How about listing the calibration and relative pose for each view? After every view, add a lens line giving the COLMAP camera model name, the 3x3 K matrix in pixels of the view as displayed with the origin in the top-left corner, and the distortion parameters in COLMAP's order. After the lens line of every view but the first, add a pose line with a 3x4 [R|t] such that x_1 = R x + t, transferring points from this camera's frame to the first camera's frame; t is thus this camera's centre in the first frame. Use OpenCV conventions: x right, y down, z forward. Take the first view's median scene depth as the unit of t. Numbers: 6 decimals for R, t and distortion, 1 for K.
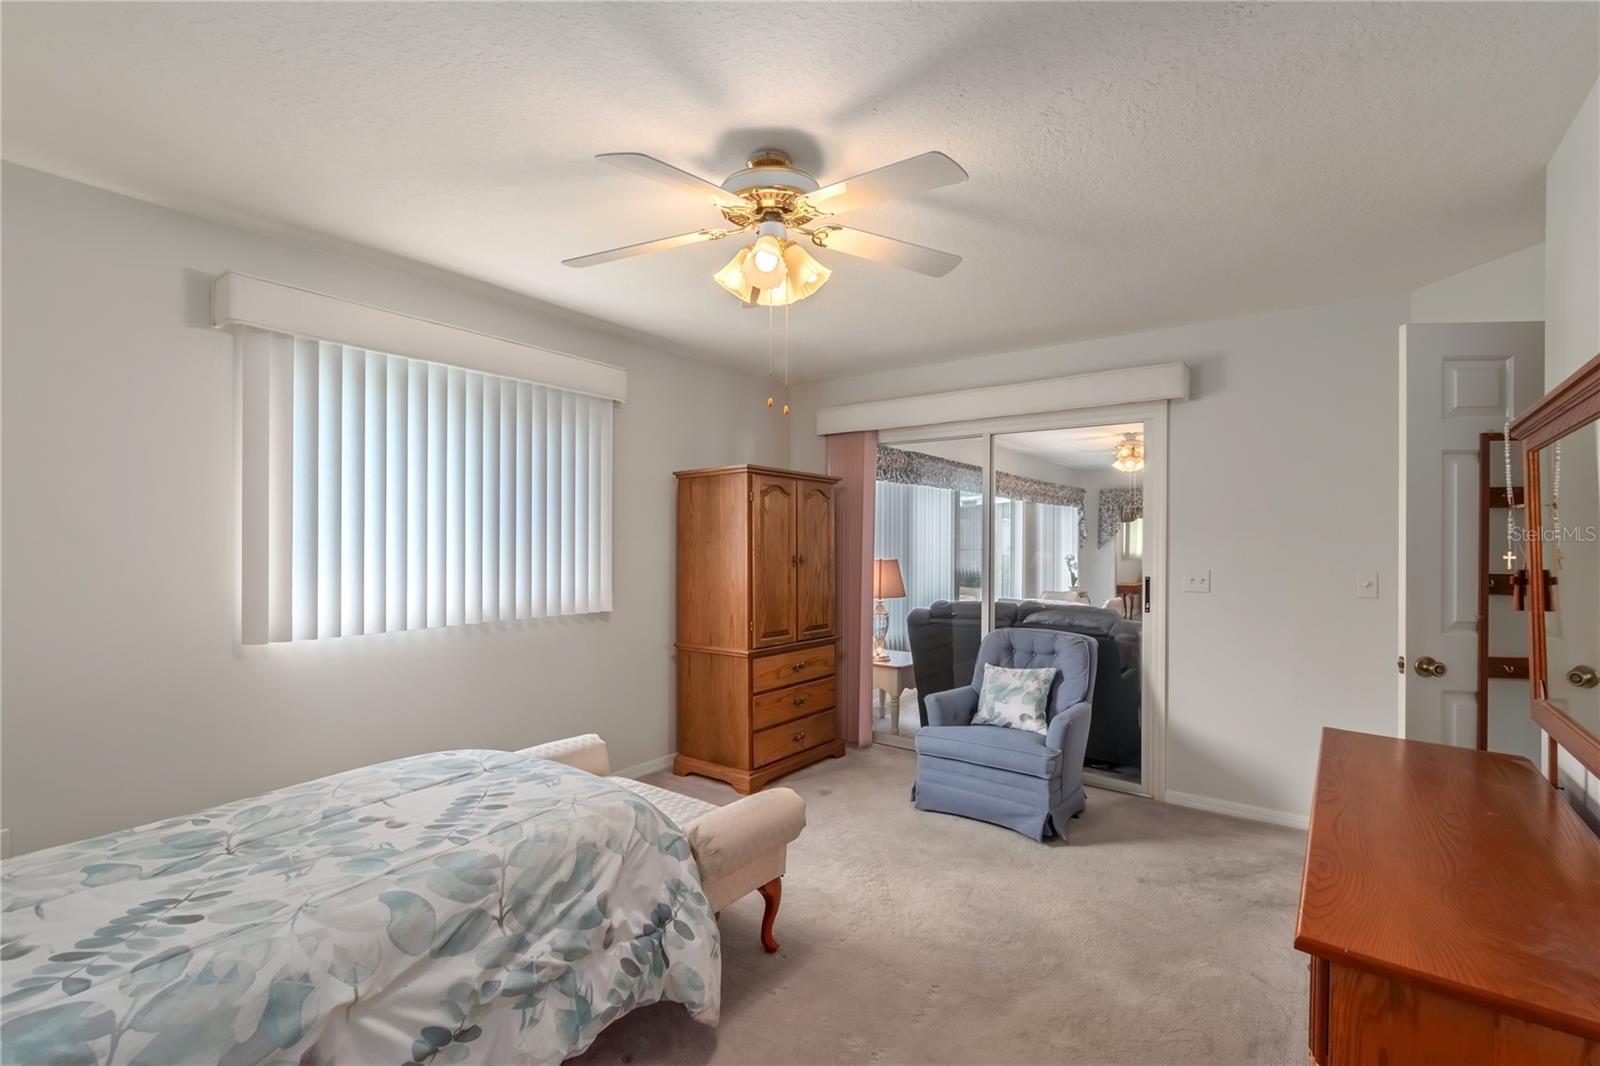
lens RADIAL K [[720.9, 0, 808.0], [0, 720.9, 541.0], [0, 0, 1]] dist [0.001303, 0.001153]
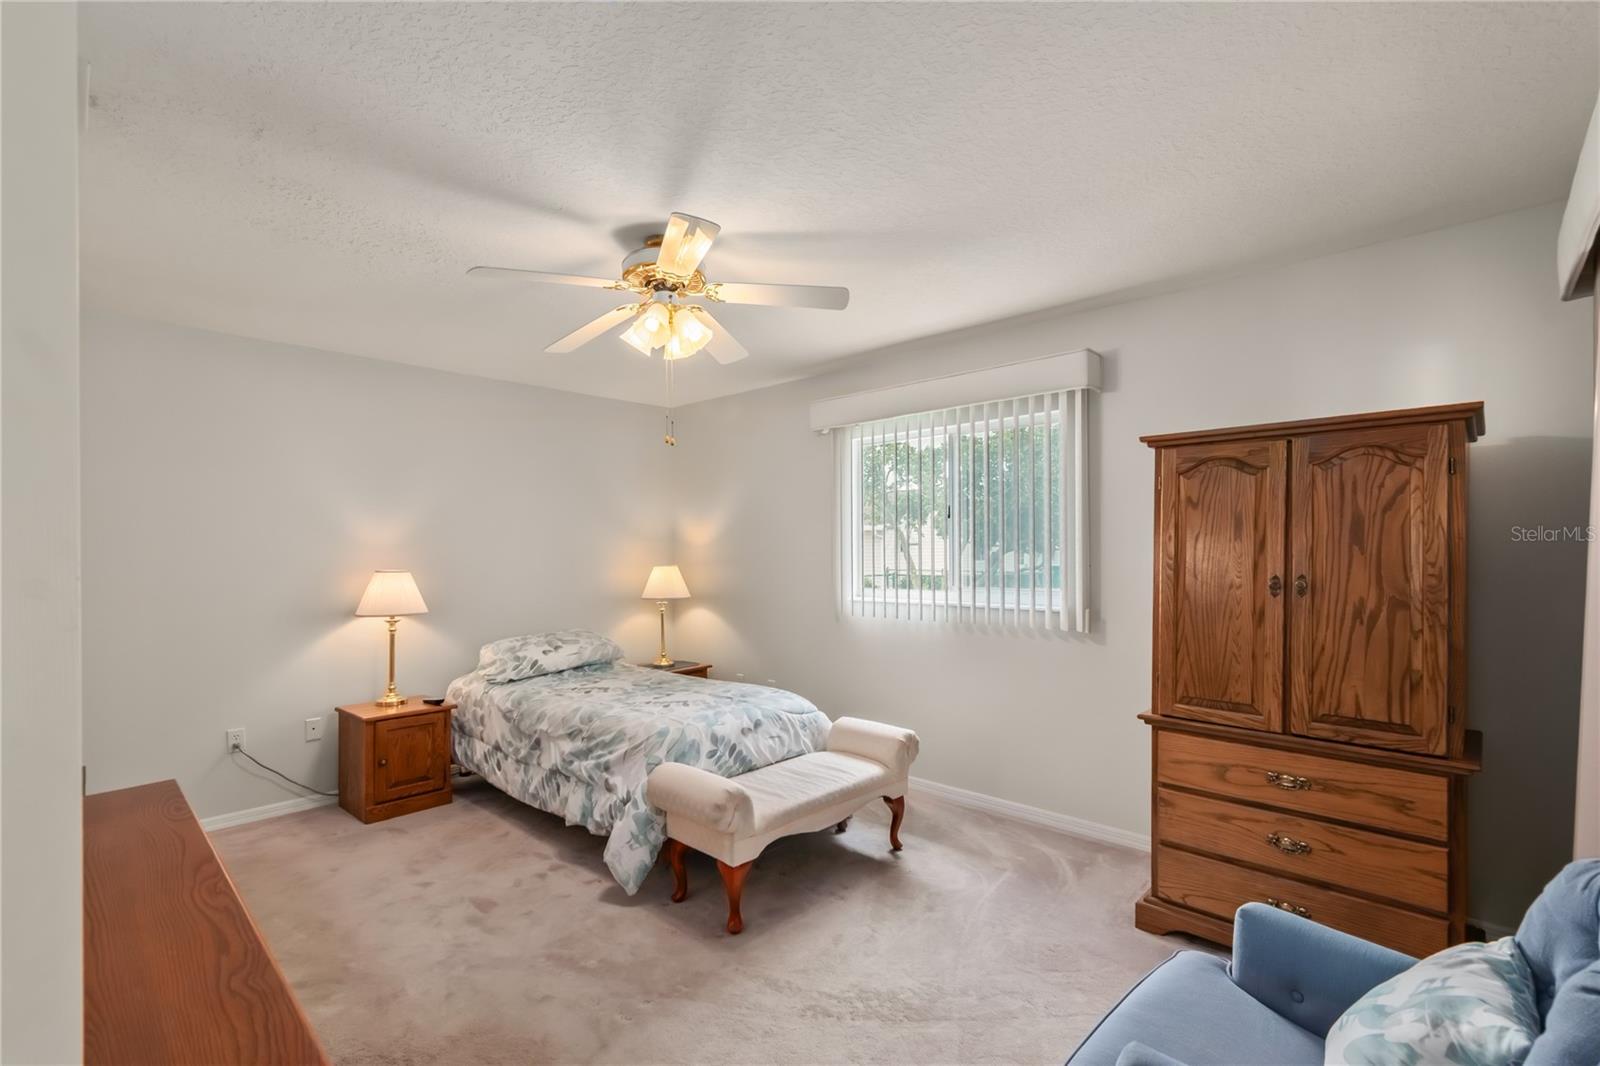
lens RADIAL K [[720.9, 0, 797.4], [0, 720.9, 546.3], [0, 0, 1]] dist [0.001303, 0.001153]
pose [[-0.125635, -0.007588, -0.992047, 1.276543], [0.005109, 0.999953, -0.008295, 0.000110], [0.992063, -0.006110, -0.125591, 1.558055]]
